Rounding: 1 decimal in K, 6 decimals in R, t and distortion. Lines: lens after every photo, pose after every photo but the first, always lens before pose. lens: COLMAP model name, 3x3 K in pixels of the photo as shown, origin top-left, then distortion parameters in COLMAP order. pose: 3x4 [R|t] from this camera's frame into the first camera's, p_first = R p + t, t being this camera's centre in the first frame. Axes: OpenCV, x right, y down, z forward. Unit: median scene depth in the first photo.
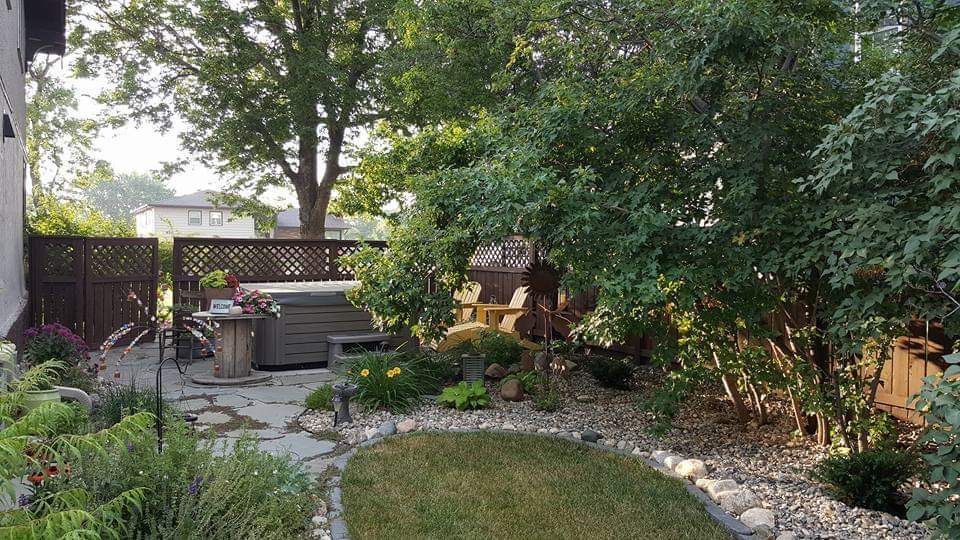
lens RADIAL K [[692.2, 0, 480.0], [0, 692.2, 270.0], [0, 0, 1]] dist [0.224435, -0.365258]
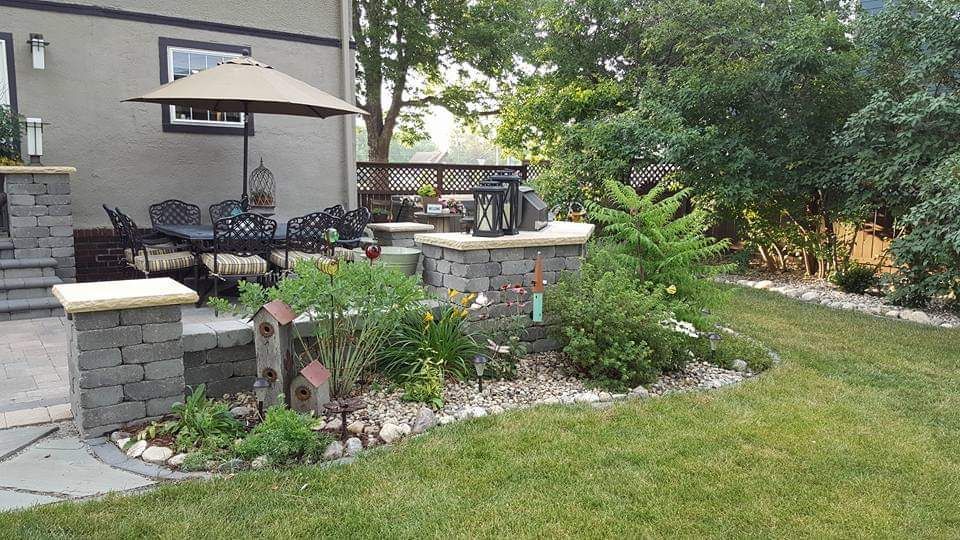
lens RADIAL K [[692.2, 0, 480.0], [0, 692.2, 270.0], [0, 0, 1]] dist [0.224435, -0.365258]
pose [[0.993594, -0.007380, 0.112769, -0.439088], [-0.005258, 0.993767, 0.111356, 0.014977], [-0.112888, -0.111235, 0.987362, -0.526136]]
